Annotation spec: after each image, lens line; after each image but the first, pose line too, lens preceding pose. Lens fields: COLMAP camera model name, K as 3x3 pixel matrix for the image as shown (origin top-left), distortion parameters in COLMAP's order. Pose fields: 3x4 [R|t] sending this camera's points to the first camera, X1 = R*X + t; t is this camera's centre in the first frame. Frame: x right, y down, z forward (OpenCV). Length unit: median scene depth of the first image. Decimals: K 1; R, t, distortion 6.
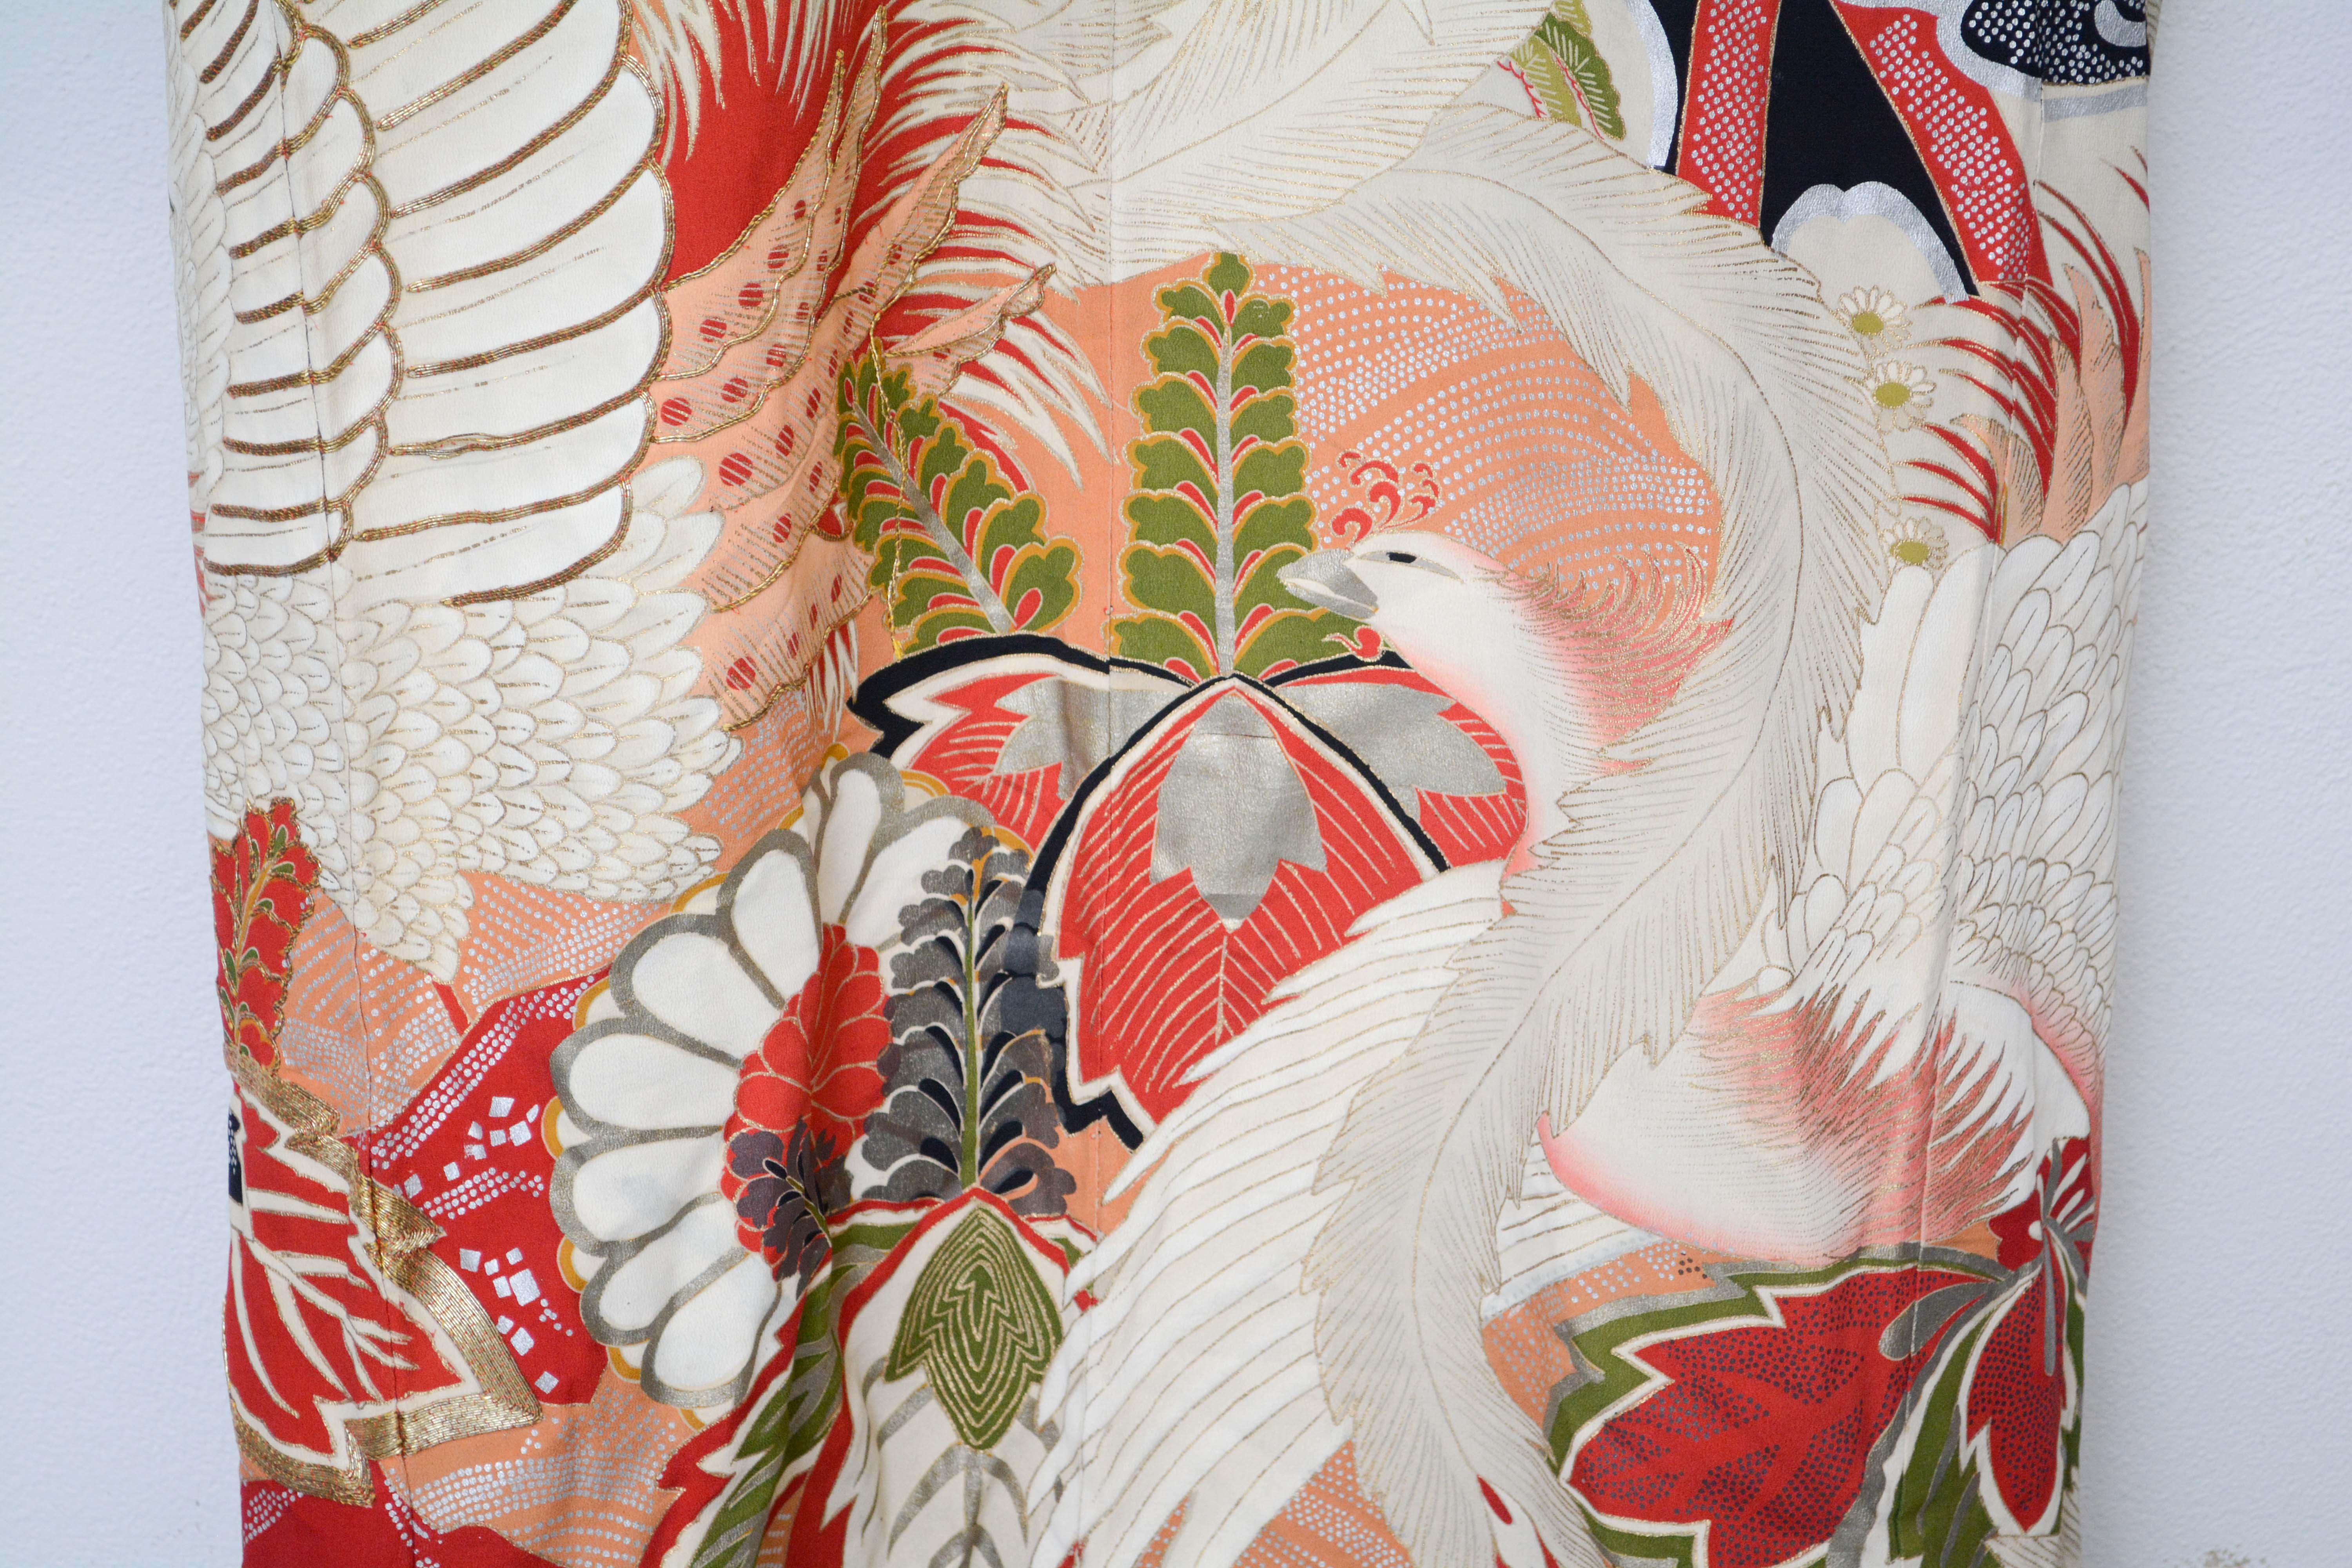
lens RADIAL K [[5399.6, 0, 1188.8], [0, 5399.6, 784.9], [0, 0, 1]] dist [0.035968, 0.000000]
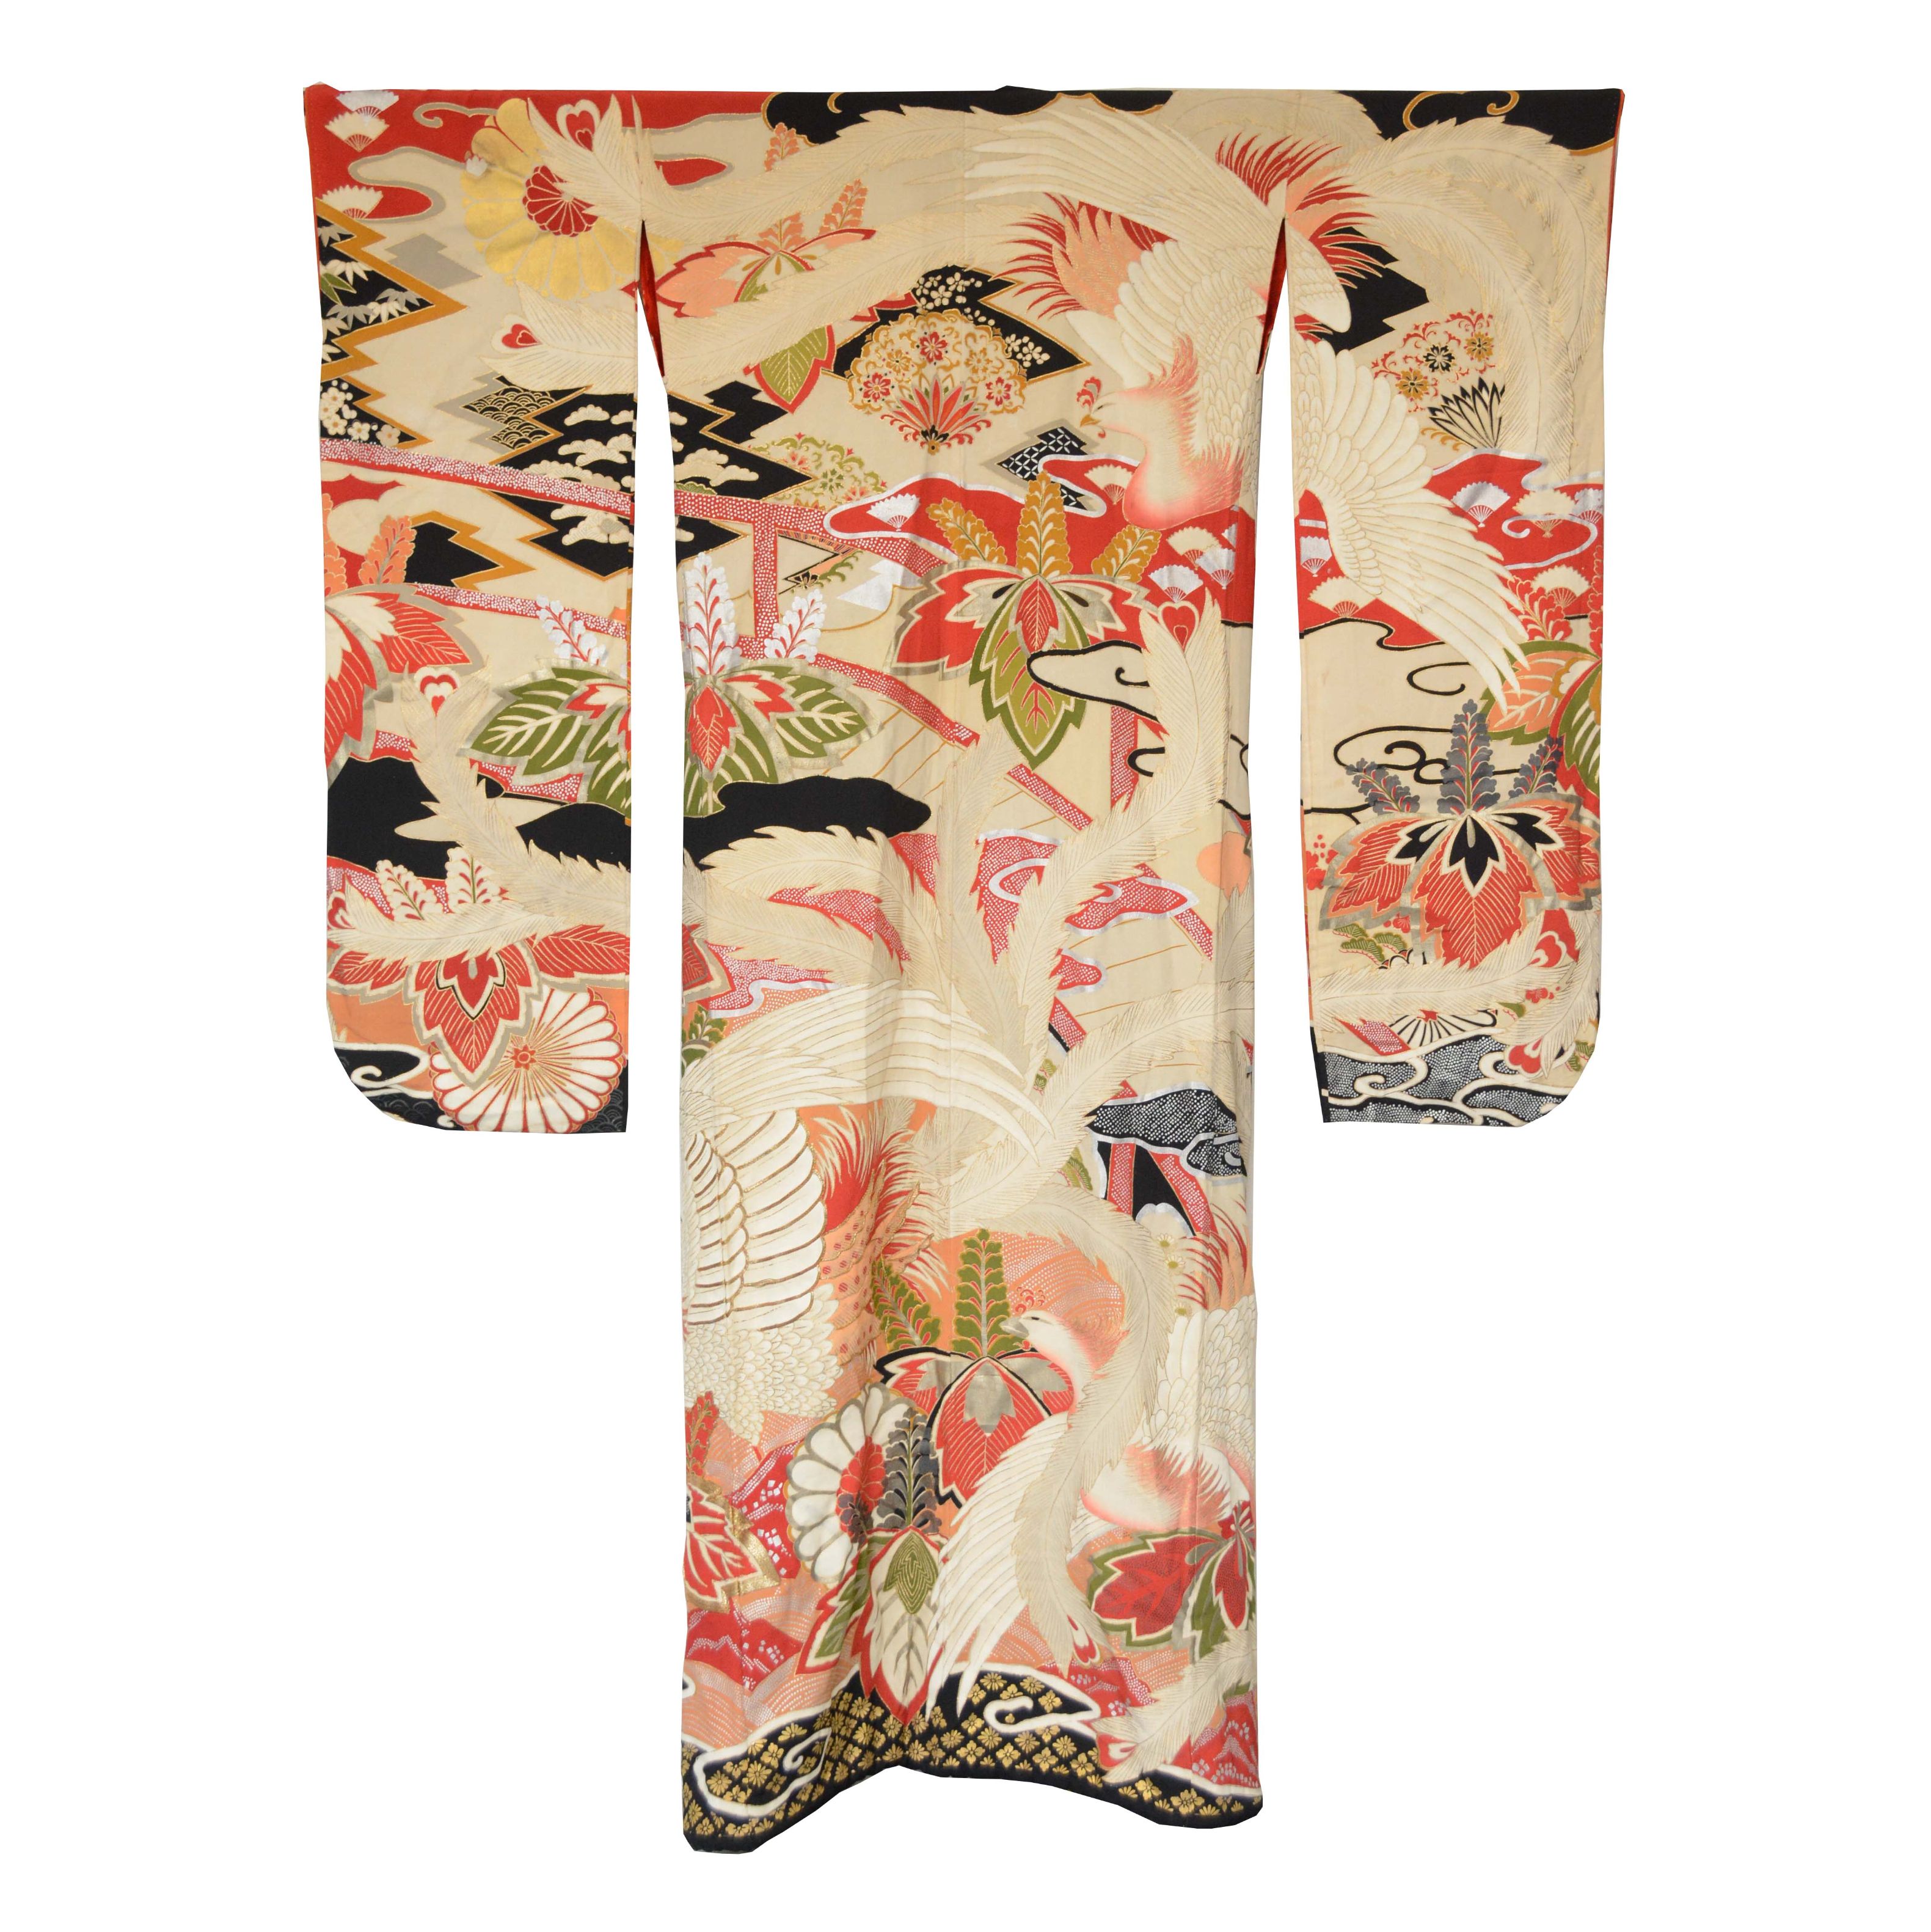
lens RADIAL K [[4256.3, 0, 974.8], [0, 4256.3, 965.2], [0, 0, 1]] dist [-0.040563, 0.000000]
pose [[0.999763, -0.012470, -0.017861, 0.051508], [0.007160, 0.962495, -0.271204, 0.469208], [0.020573, 0.271012, 0.962356, -1.643004]]
